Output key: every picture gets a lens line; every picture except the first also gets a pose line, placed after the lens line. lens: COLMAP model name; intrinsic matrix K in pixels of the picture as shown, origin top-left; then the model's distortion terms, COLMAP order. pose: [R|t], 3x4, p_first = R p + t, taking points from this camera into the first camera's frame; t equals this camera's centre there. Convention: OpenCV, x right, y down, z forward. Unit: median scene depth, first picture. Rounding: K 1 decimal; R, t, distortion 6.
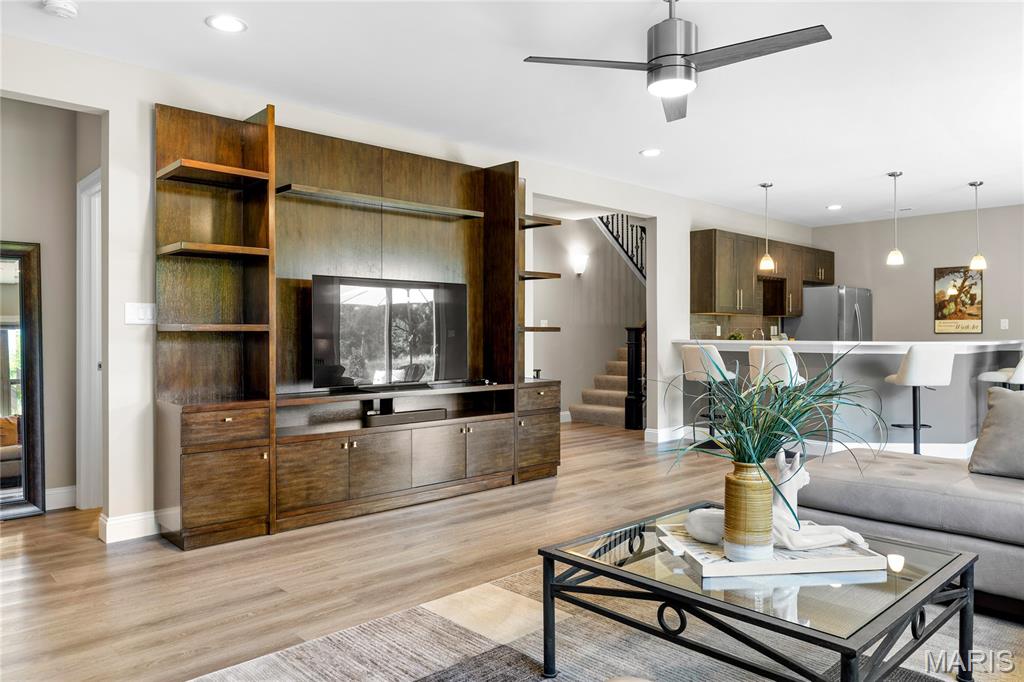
lens RADIAL K [[701.4, 0, 512.7], [0, 701.4, 331.5], [0, 0, 1]] dist [-0.001316, -0.003546]
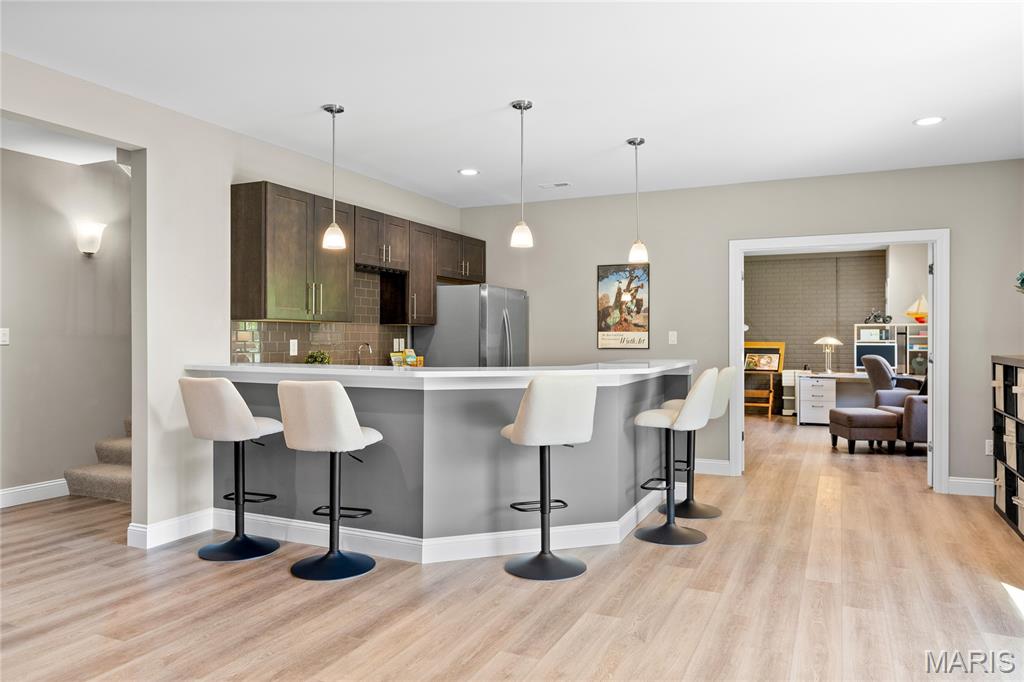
lens RADIAL K [[701.4, 0, 512.7], [0, 701.4, 331.5], [0, 0, 1]] dist [-0.001316, -0.003546]
pose [[0.930451, 0.005399, 0.366376, 0.235228], [-0.002583, 0.999963, -0.008176, -0.010211], [-0.366407, 0.006661, 0.930431, 0.317346]]
